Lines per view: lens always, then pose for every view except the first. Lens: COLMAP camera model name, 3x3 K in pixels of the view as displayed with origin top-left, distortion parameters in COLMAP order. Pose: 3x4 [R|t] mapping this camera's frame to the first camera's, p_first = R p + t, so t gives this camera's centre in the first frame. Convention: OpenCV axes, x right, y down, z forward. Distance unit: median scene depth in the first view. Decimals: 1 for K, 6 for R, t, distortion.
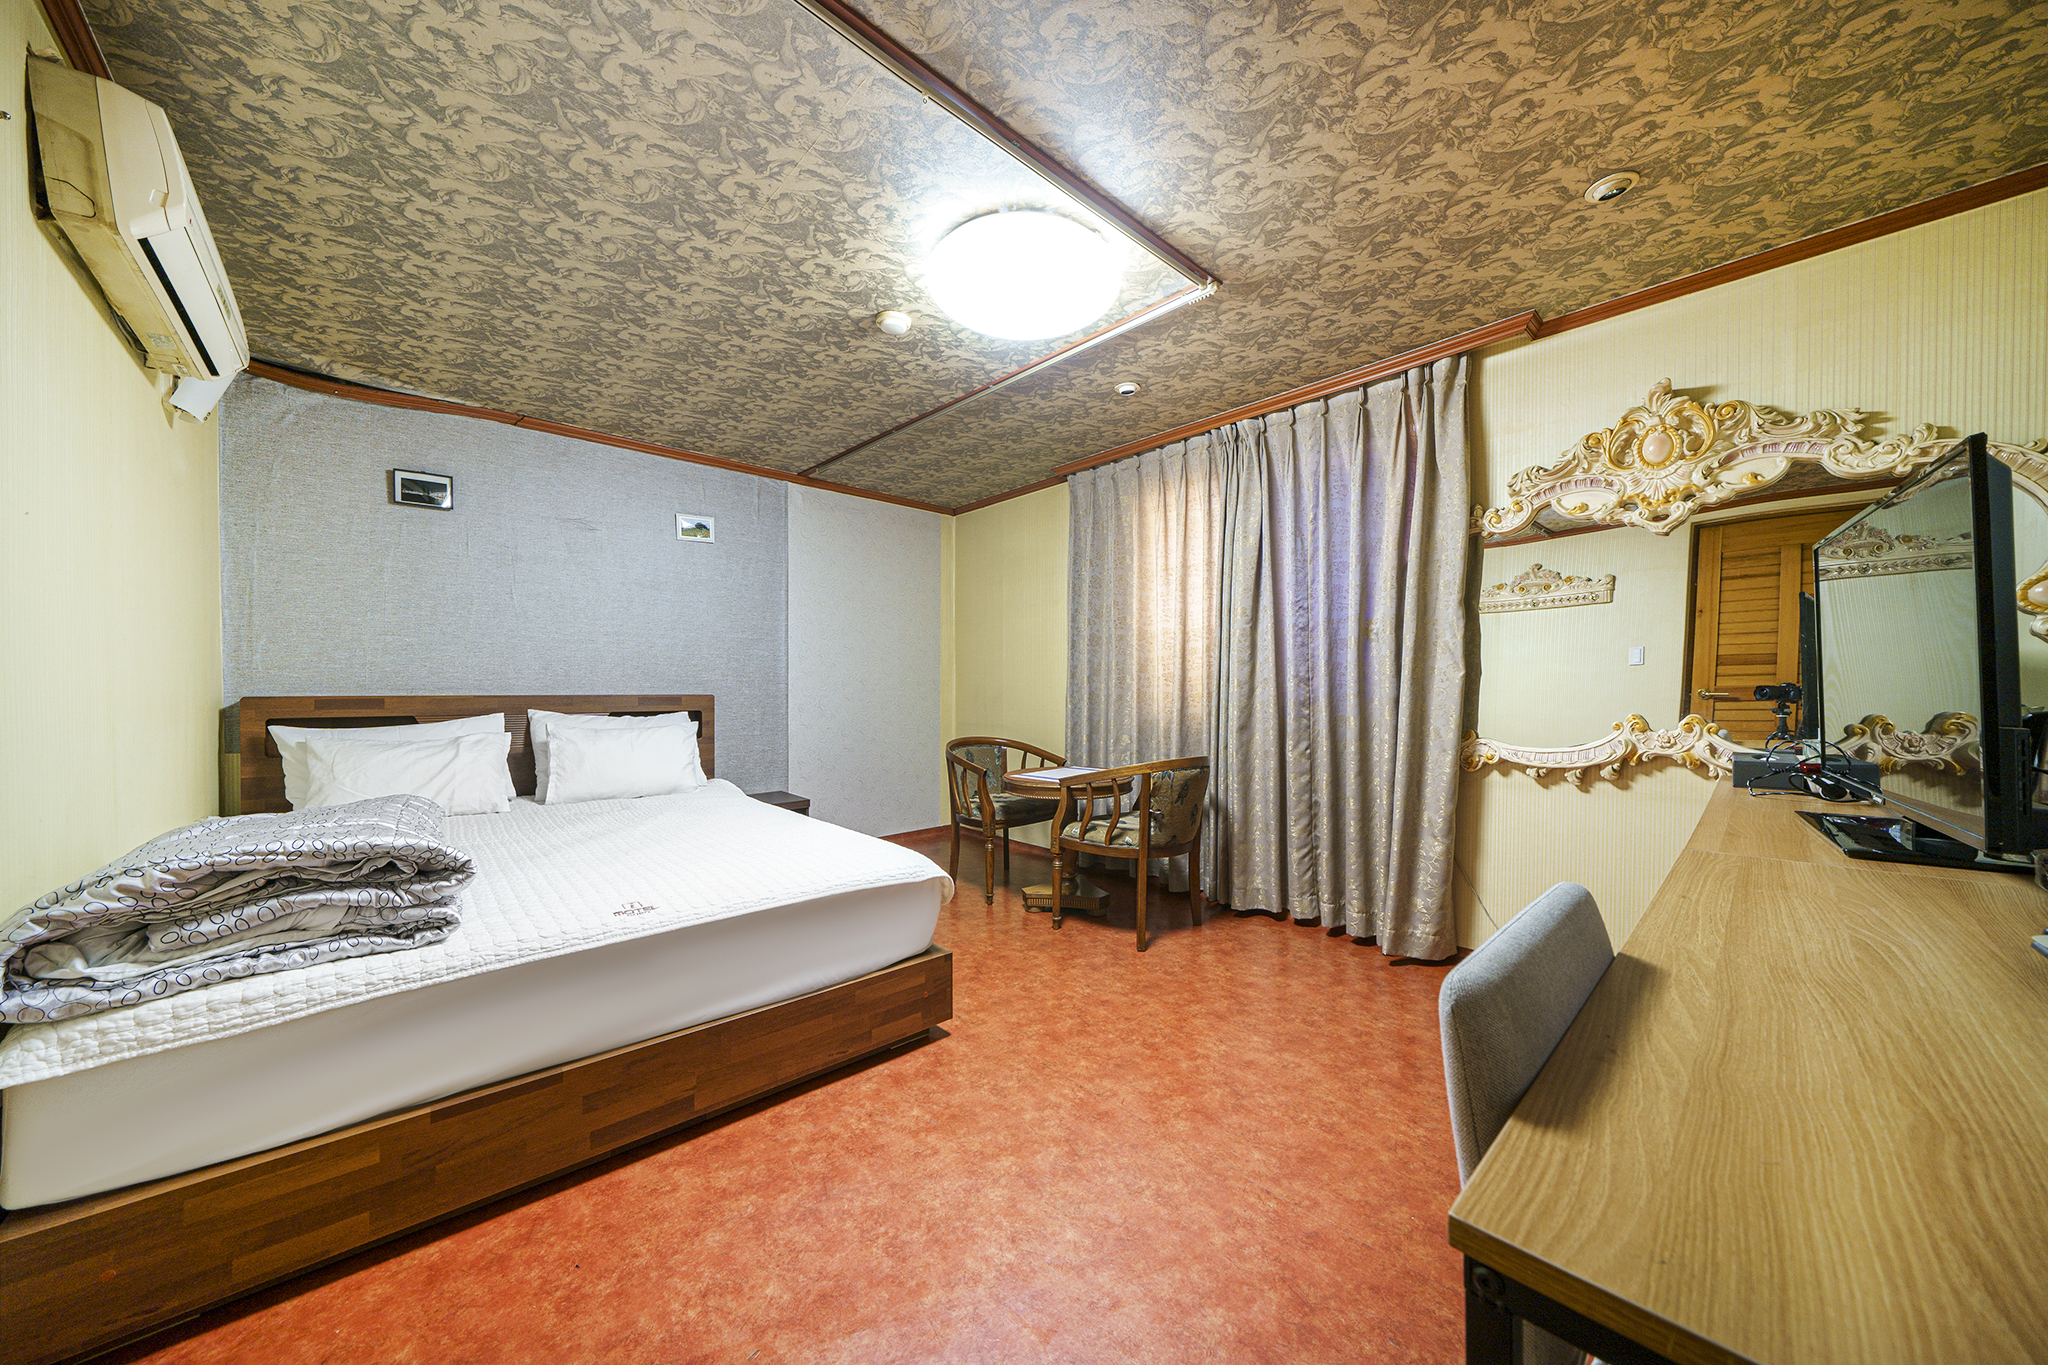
lens RADIAL K [[700.0, 0, 1024.0], [0, 700.0, 682.5], [0, 0, 1]] dist [0.000511, 0.000003]
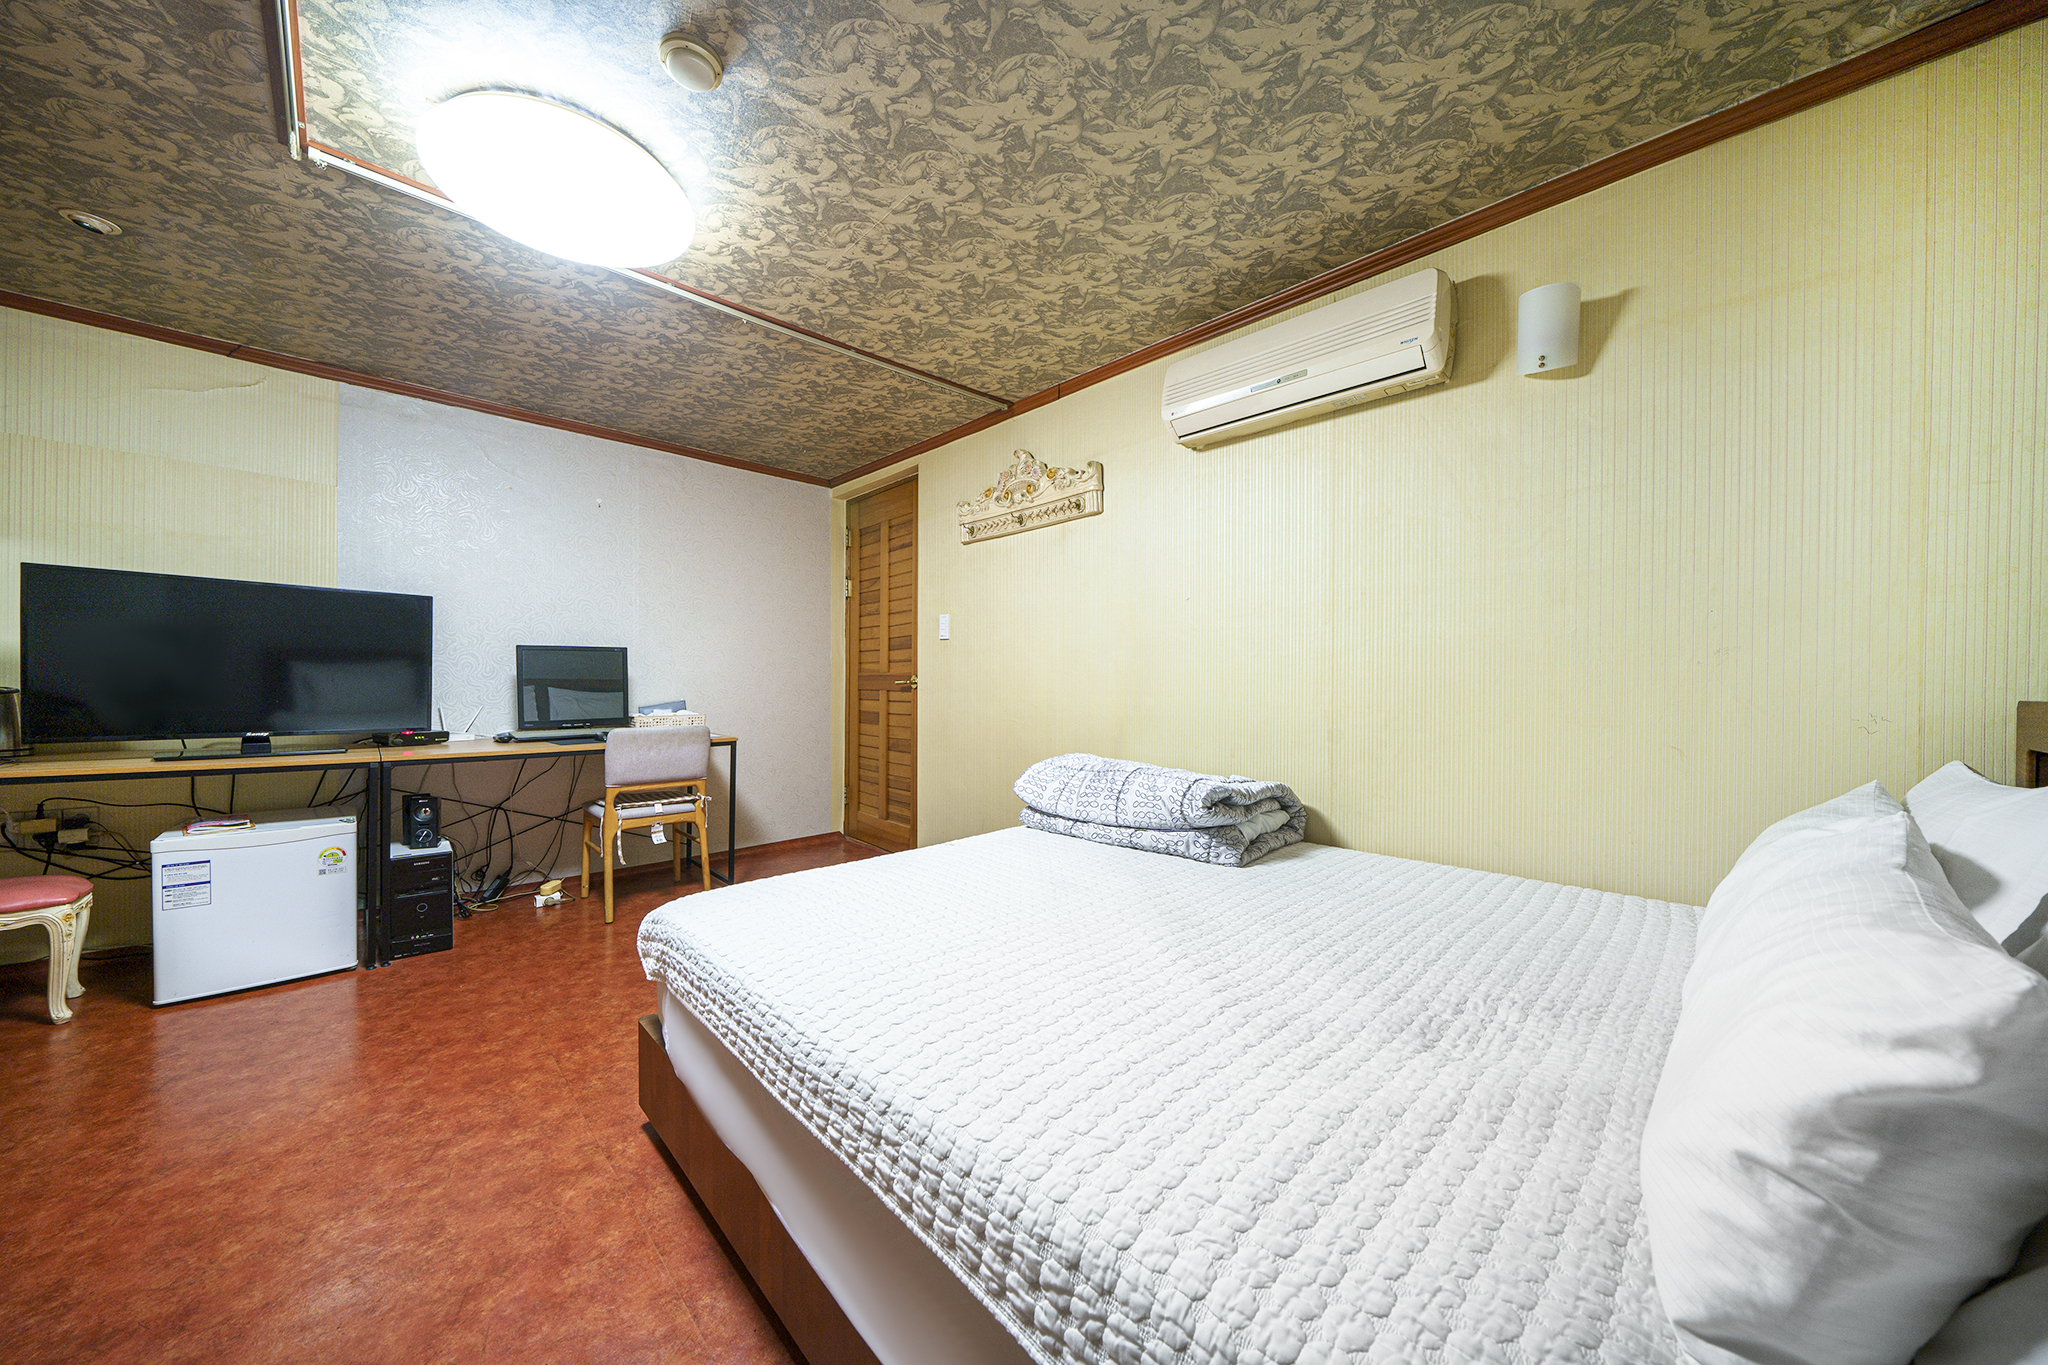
lens RADIAL K [[696.2, 0, 1023.2], [0, 696.2, 691.4], [0, 0, 1]] dist [-0.009680, 0.000000]
pose [[-0.999682, -0.002410, -0.025116, -0.399275], [-0.002276, 0.999983, -0.005385, 0.018464], [0.025129, -0.005326, -0.999670, 1.393224]]
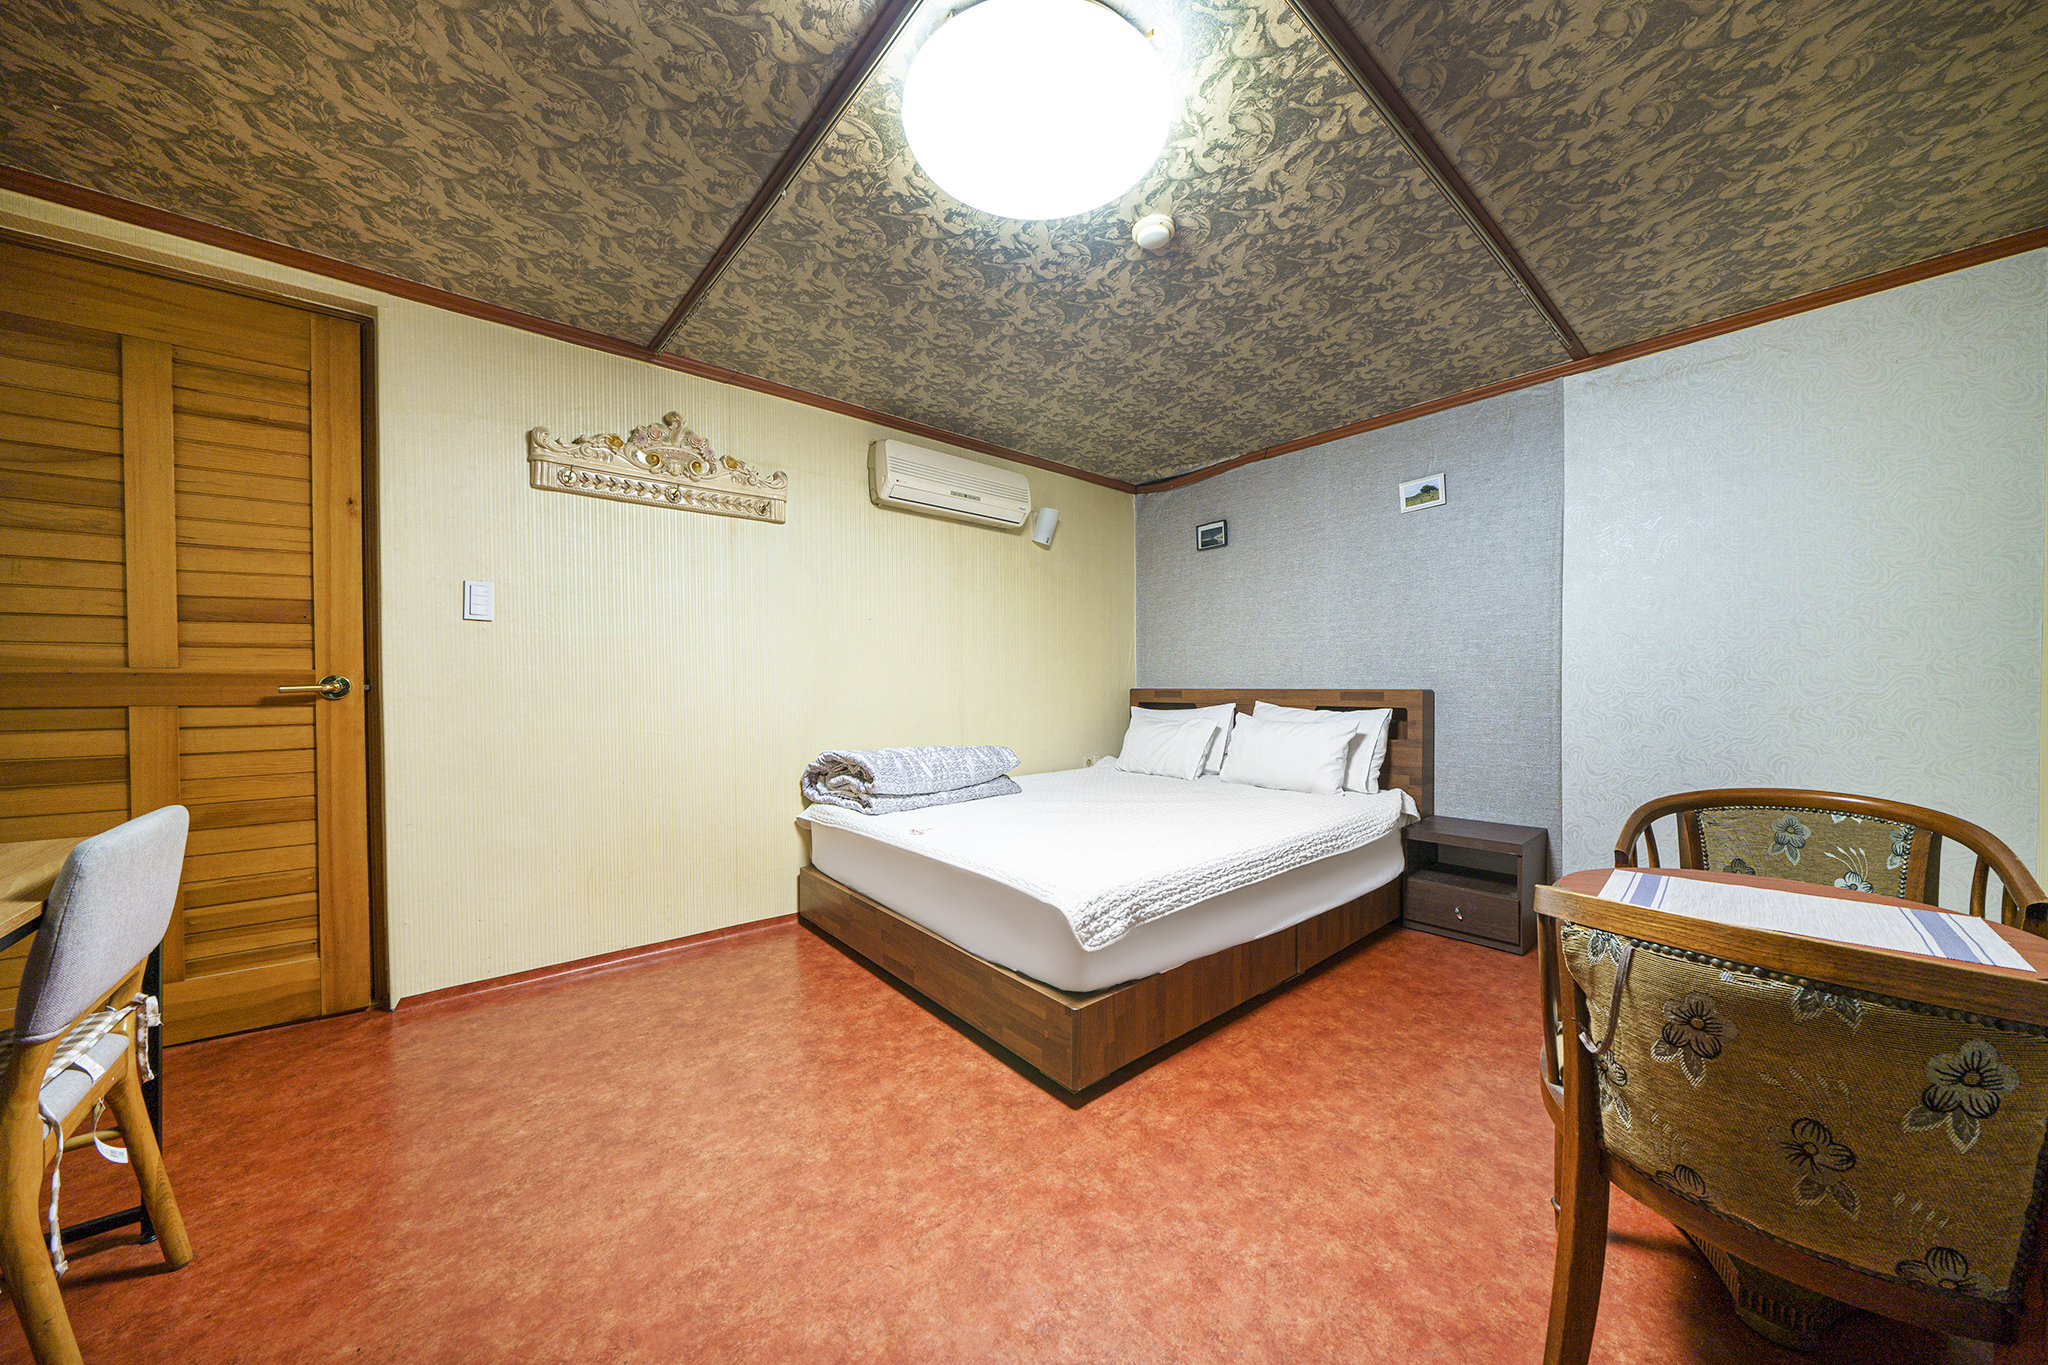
lens RADIAL K [[691.1, 0, 1024.5], [0, 691.1, 695.4], [0, 0, 1]] dist [0.009018, -0.000031]
pose [[-0.039179, 0.020985, -0.999012, 0.547769], [0.016866, 0.999651, 0.020337, -0.001473], [0.999090, -0.016052, -0.039519, 0.765966]]
